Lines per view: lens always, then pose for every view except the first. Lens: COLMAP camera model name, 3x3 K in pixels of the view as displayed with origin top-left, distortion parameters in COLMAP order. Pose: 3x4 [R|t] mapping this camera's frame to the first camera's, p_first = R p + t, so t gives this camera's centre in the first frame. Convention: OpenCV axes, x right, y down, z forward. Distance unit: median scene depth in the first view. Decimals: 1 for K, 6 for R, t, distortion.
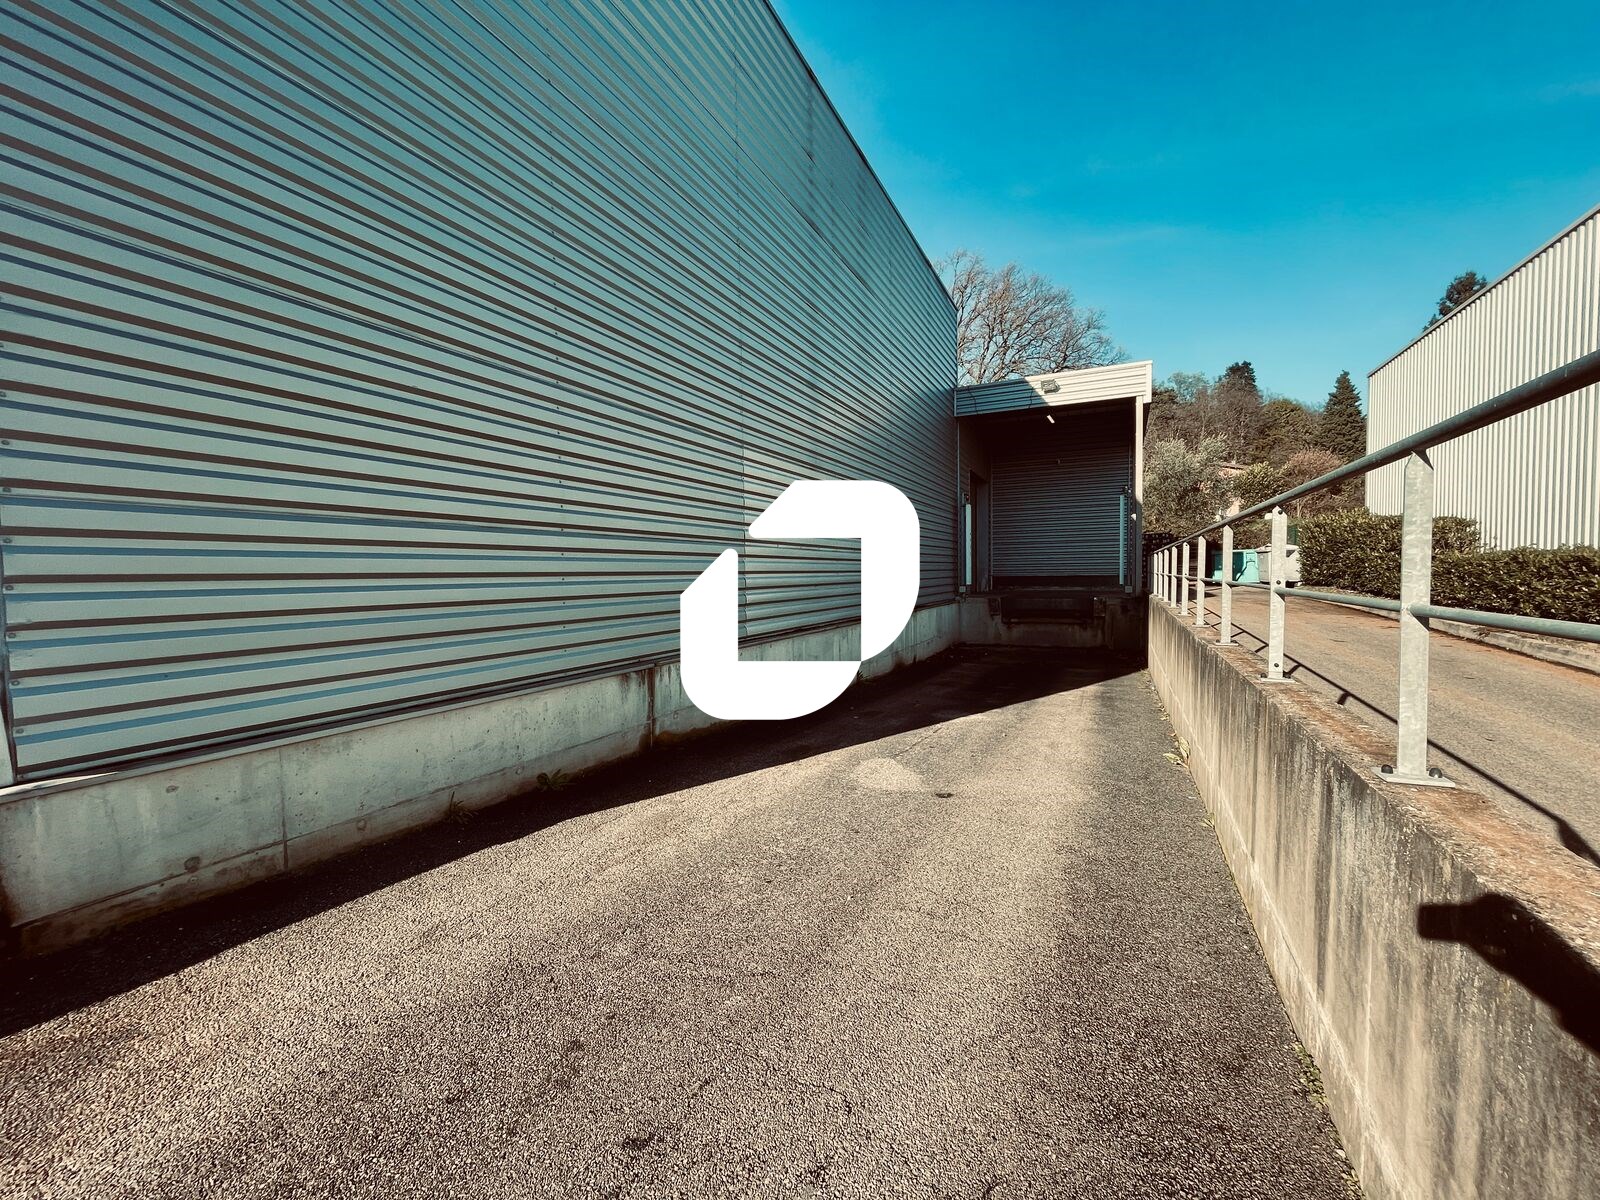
lens RADIAL K [[636.3, 0, 800.0], [0, 636.3, 600.0], [0, 0, 1]] dist [0.001825, 0.000330]
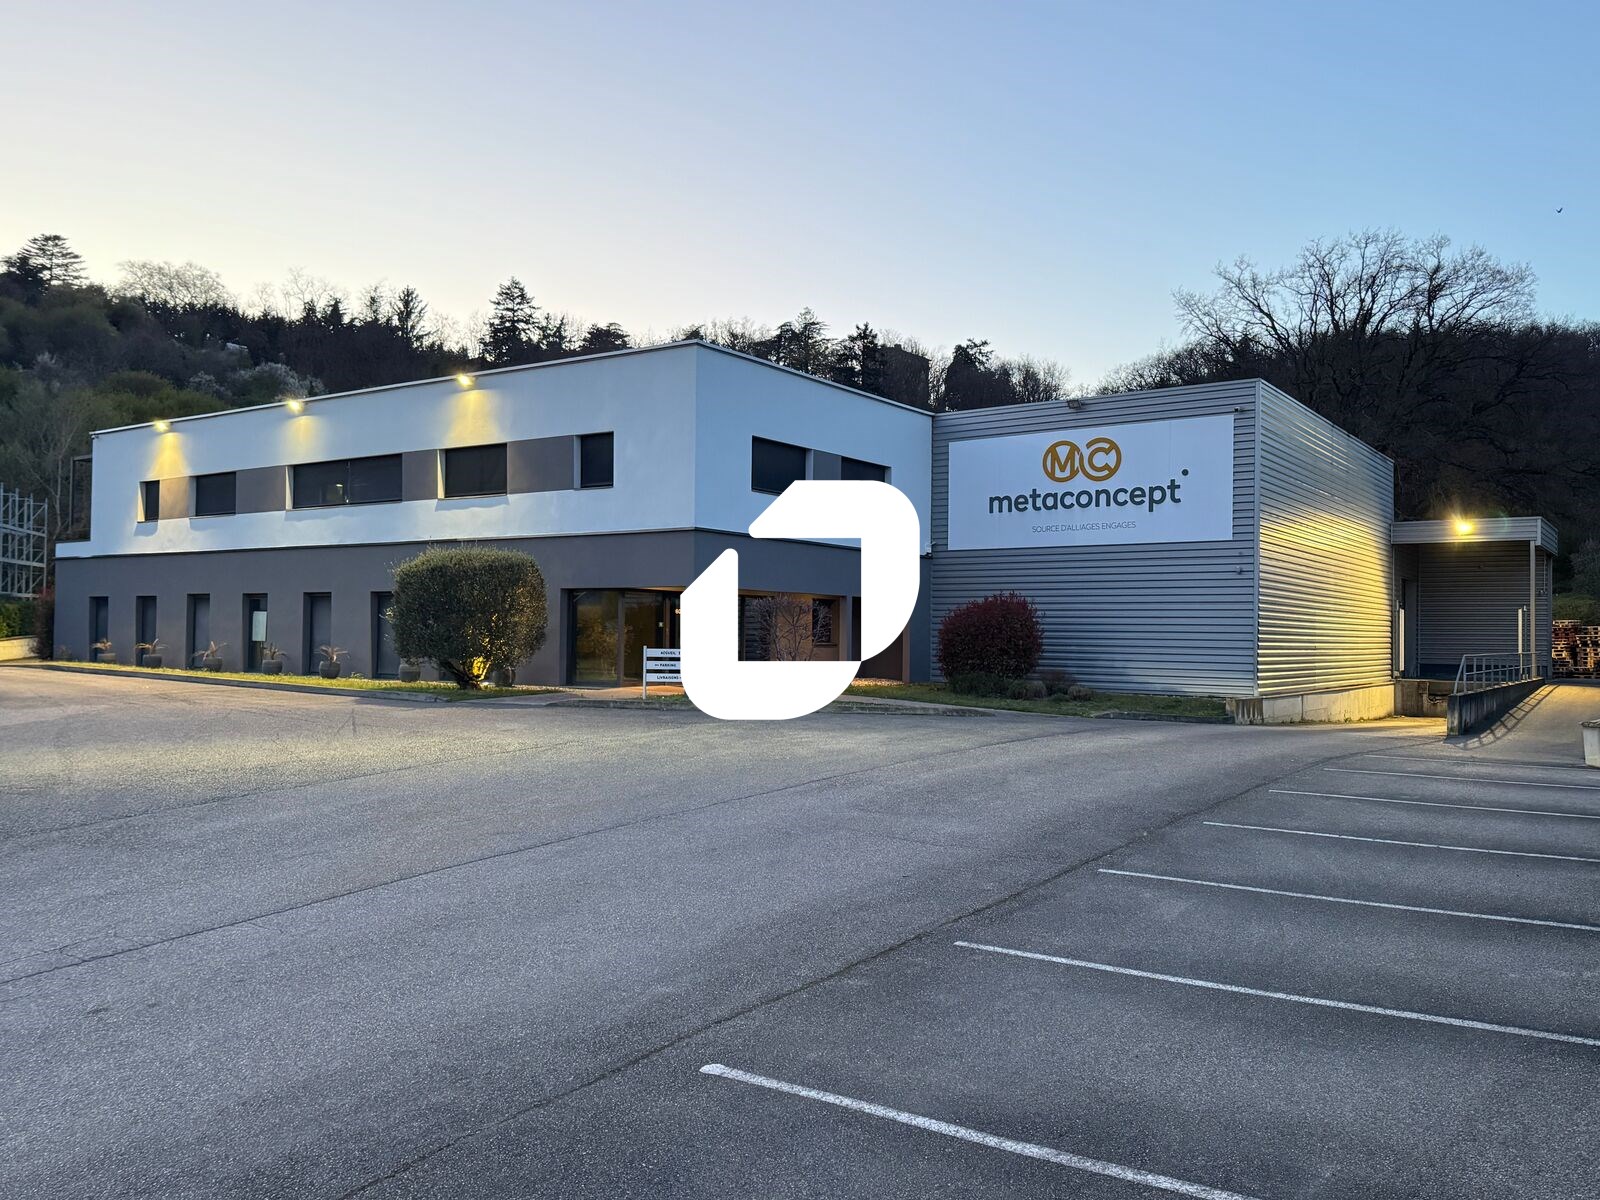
lens RADIAL K [[1274.8, 0, 800.1], [0, 1274.8, 609.4], [0, 0, 1]] dist [0.145362, -0.216668]
pose [[0.990141, 0.024528, -0.137912, -0.566240], [-0.033524, 0.997432, -0.063288, 0.059190], [0.136005, 0.067288, 0.988420, -1.739773]]
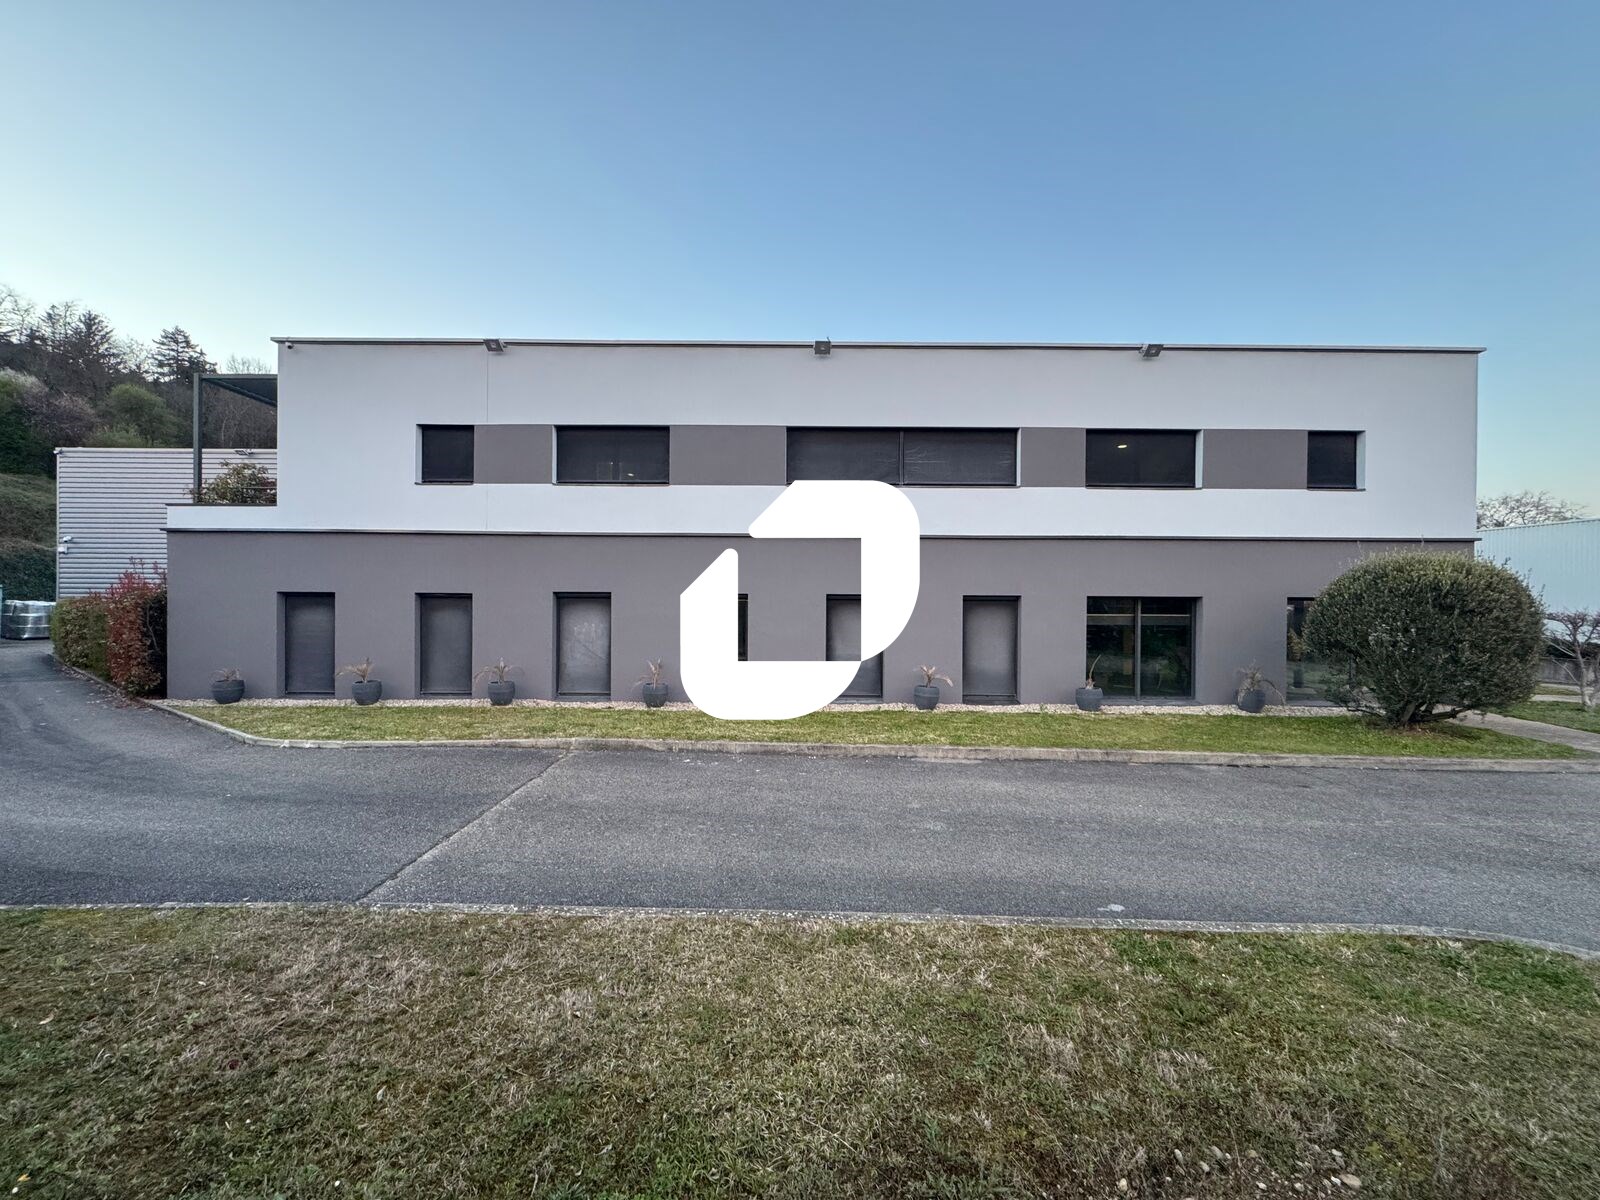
lens RADIAL K [[682.5, 0, 800.0], [0, 682.5, 600.0], [0, 0, 1]] dist [-0.008886, -0.000029]
pose [[0.890614, 0.029596, 0.453796, -2.036795], [-0.001414, 0.998055, -0.062317, -0.012818], [-0.454758, 0.054859, 0.888924, -0.533407]]
